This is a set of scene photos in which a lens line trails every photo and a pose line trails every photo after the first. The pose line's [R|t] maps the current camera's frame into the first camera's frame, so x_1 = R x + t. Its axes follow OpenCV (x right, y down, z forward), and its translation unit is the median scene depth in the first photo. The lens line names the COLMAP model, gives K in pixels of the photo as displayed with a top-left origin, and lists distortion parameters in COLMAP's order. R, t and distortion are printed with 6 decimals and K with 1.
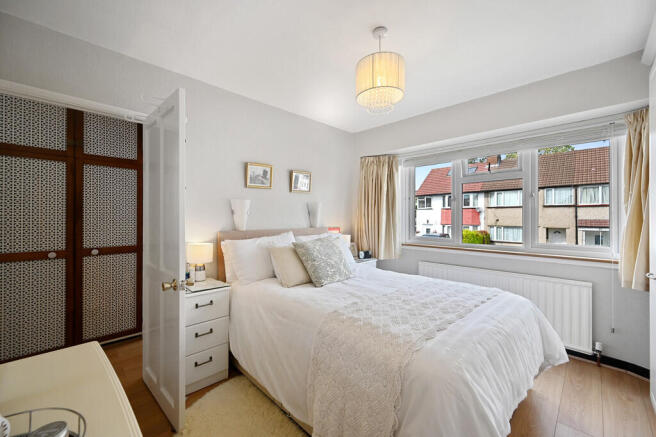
lens RADIAL K [[263.7, 0, 324.2], [0, 263.7, 216.6], [0, 0, 1]] dist [0.000287, 0.000096]
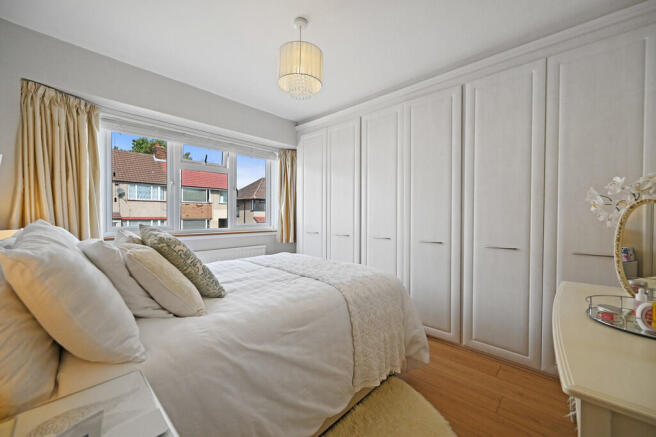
lens RADIAL K [[263.7, 0, 324.2], [0, 263.7, 216.6], [0, 0, 1]] dist [0.000287, 0.000096]
pose [[-0.044497, -0.014126, 0.998910, -0.692949], [-0.008343, 0.999870, 0.013768, 0.051315], [-0.998975, -0.007721, -0.044609, 0.757354]]
